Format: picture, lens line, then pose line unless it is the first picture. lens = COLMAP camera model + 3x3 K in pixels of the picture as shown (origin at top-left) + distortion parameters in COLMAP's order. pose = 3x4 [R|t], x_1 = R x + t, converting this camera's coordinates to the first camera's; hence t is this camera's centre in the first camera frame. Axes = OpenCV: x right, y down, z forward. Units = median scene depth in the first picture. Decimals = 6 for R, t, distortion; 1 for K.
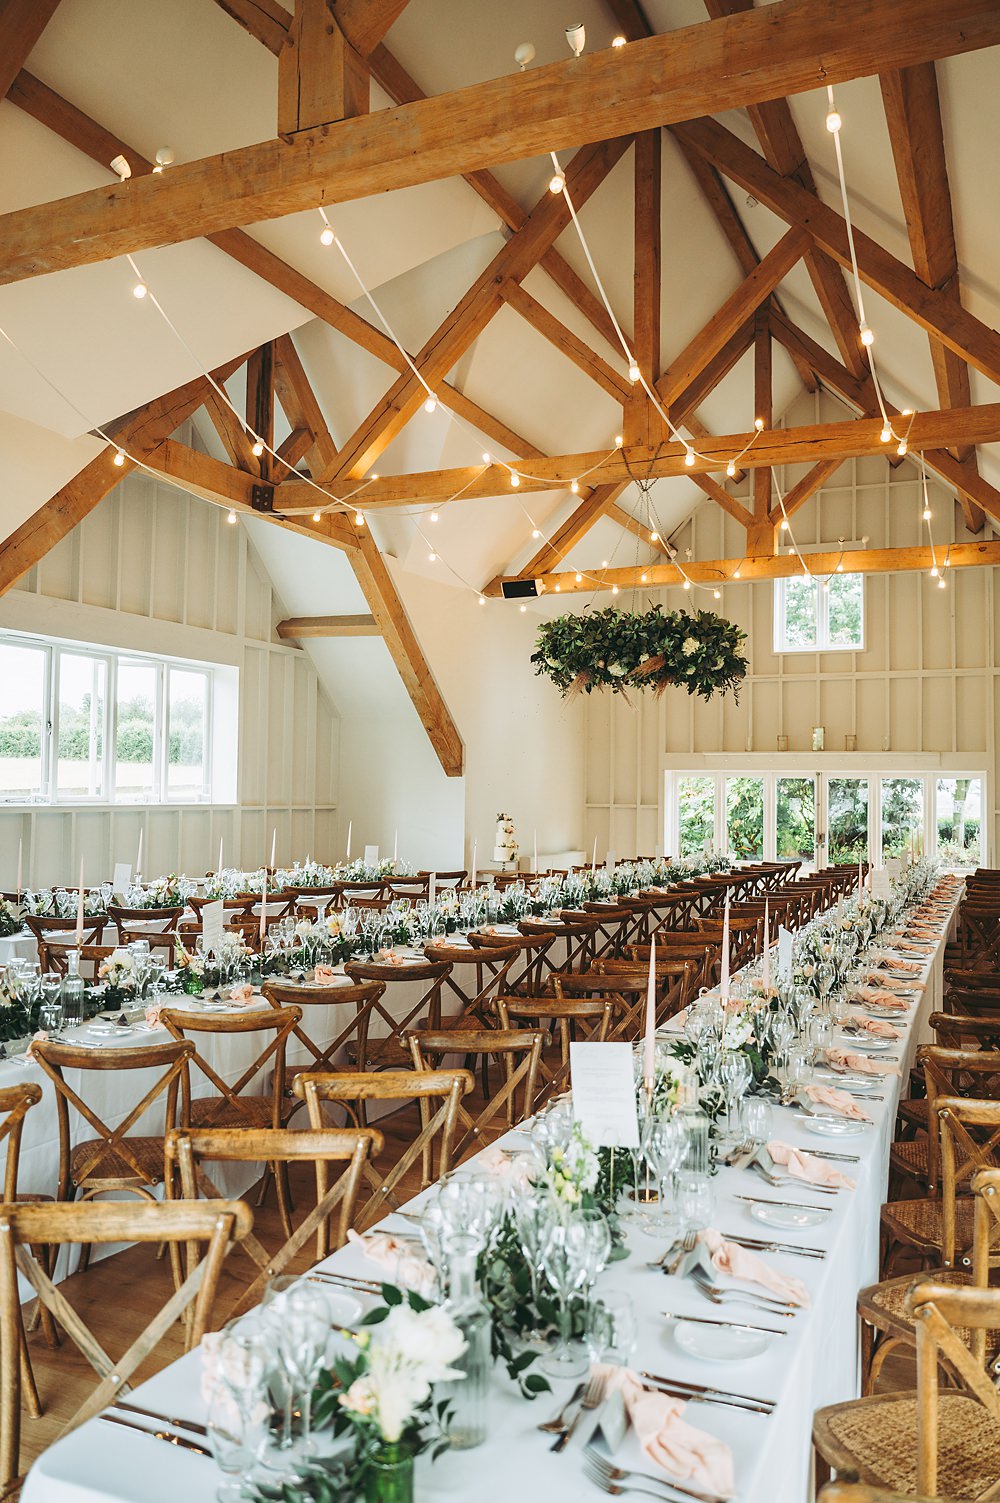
lens RADIAL K [[1156.9, 0, 501.4], [0, 1156.9, 757.6], [0, 0, 1]] dist [-0.000154, -0.000988]
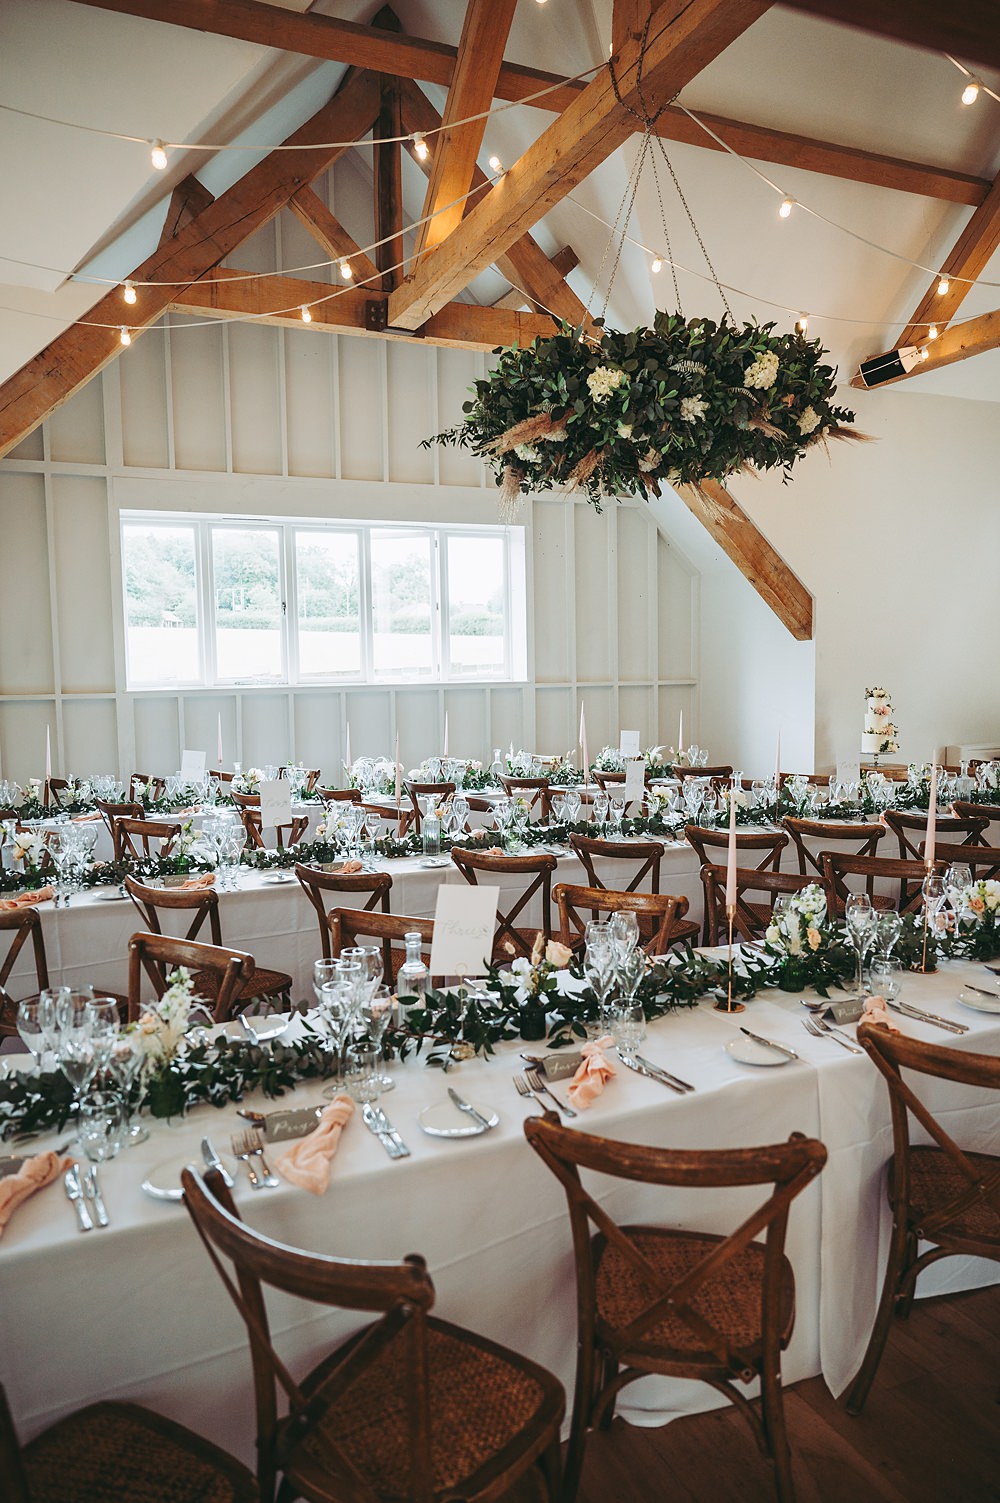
lens RADIAL K [[1031.2, 0, 499.9], [0, 1031.2, 742.0], [0, 0, 1]] dist [-0.005710, 0.000040]
pose [[0.744206, 0.025907, -0.667448, 0.314213], [0.045127, 0.995014, 0.088939, 0.016275], [0.666424, -0.096309, 0.739326, 0.425895]]
